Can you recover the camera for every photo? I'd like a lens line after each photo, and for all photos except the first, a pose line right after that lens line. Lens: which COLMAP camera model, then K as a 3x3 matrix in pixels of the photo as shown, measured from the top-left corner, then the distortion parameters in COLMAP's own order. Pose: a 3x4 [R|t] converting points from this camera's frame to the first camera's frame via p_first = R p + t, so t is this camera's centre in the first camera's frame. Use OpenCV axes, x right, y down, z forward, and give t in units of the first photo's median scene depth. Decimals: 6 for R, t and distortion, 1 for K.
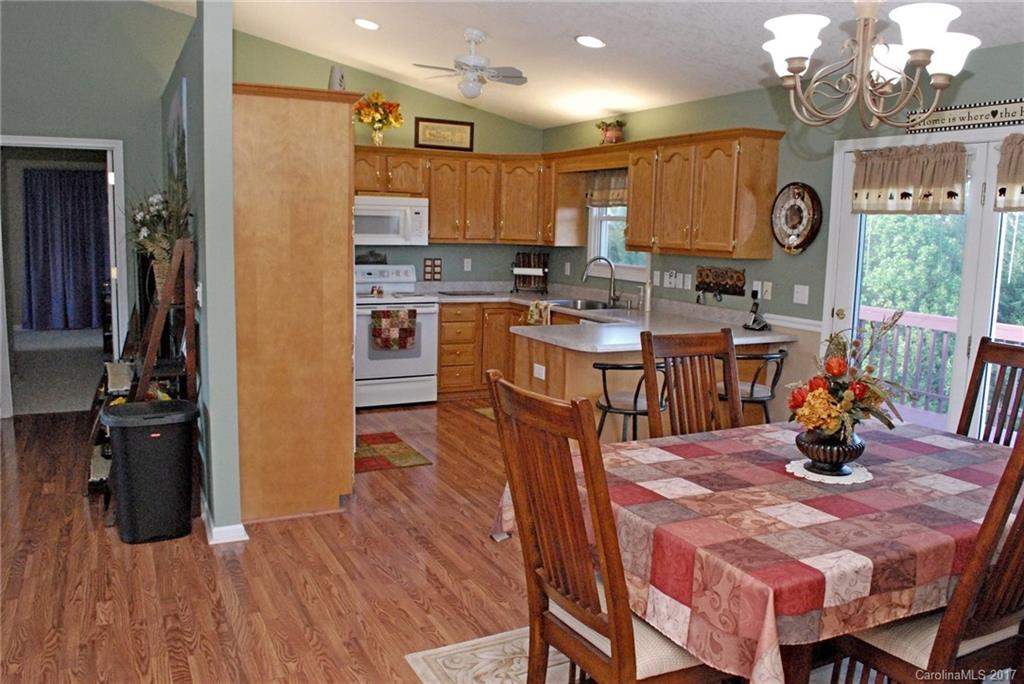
lens RADIAL K [[806.5, 0, 517.2], [0, 806.5, 347.2], [0, 0, 1]] dist [-0.083246, 0.013271]
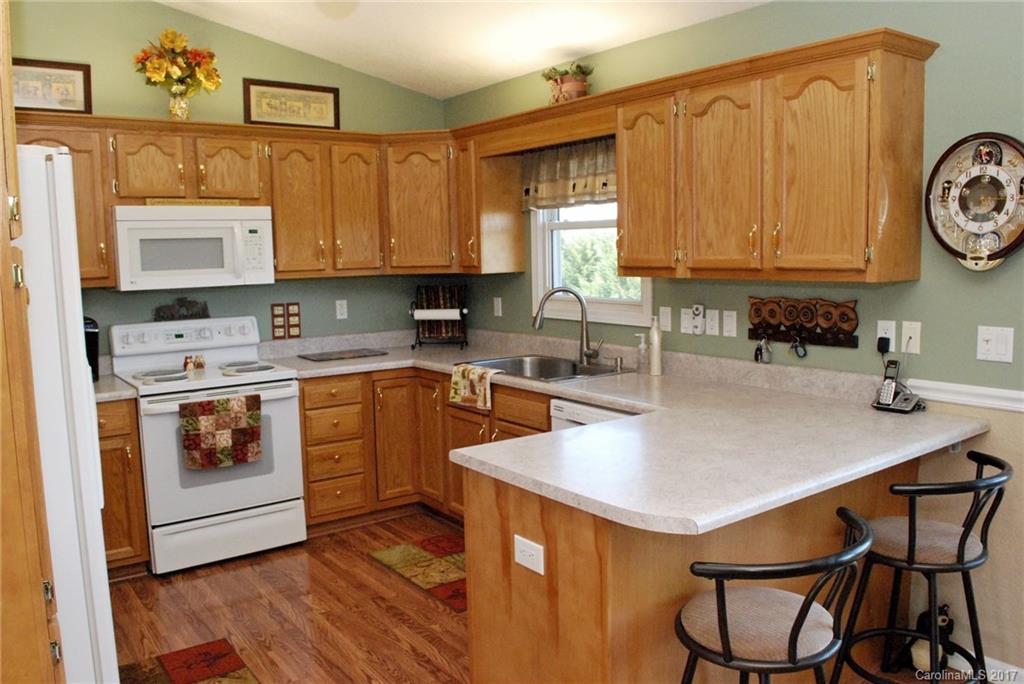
lens RADIAL K [[806.5, 0, 512.9], [0, 806.5, 341.8], [0, 0, 1]] dist [-0.083246, 0.013271]
pose [[0.985754, -0.063985, 0.155545, -0.032399], [0.069202, 0.997200, -0.028350, -0.056223], [-0.153295, 0.038710, 0.987422, 0.400230]]
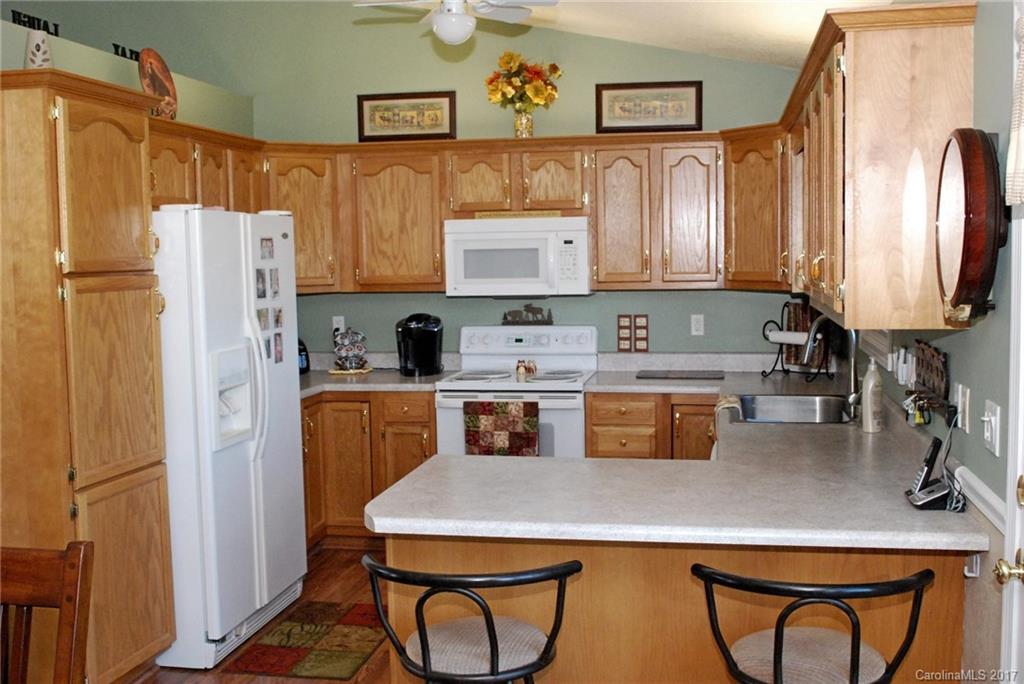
lens RADIAL K [[1113.5, 0, 509.2], [0, 1113.5, 338.9], [0, 0, 1]] dist [-0.053466, 0.000000]
pose [[0.785648, 0.011832, -0.618561, 0.374756], [-0.053911, 0.997323, -0.049397, -0.052242], [0.616320, 0.072156, 0.784183, 0.334050]]
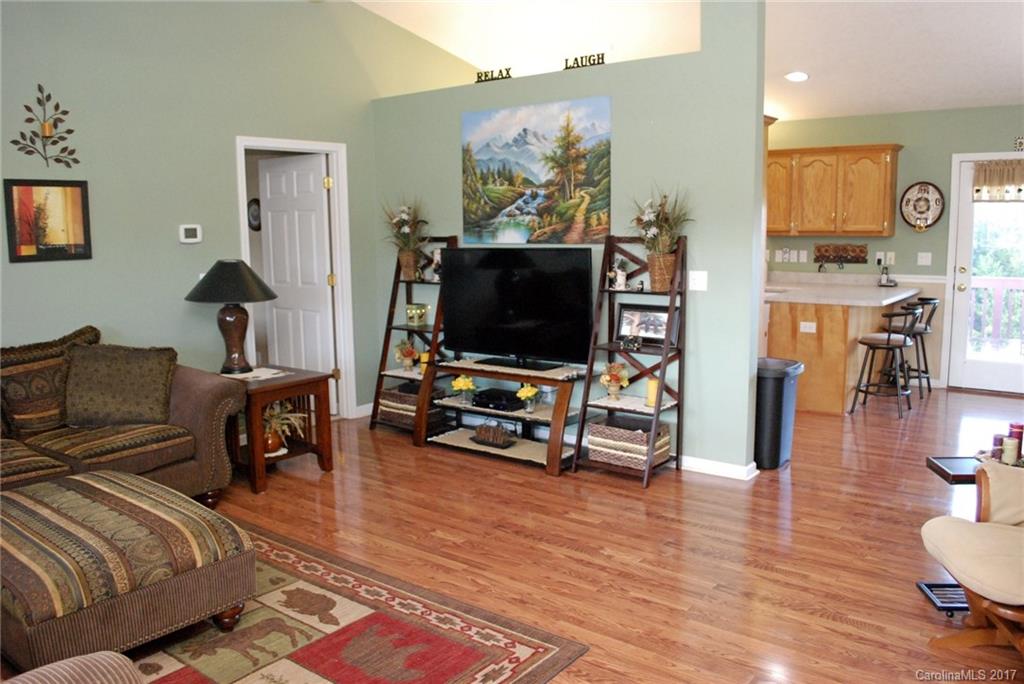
lens RADIAL K [[806.5, 0, 512.6], [0, 806.5, 333.7], [0, 0, 1]] dist [-0.083246, 0.013271]
pose [[0.906665, -0.094540, 0.411121, -0.692638], [0.097040, 0.995170, 0.014838, -0.018646], [-0.410538, 0.026442, 0.911460, 0.004950]]
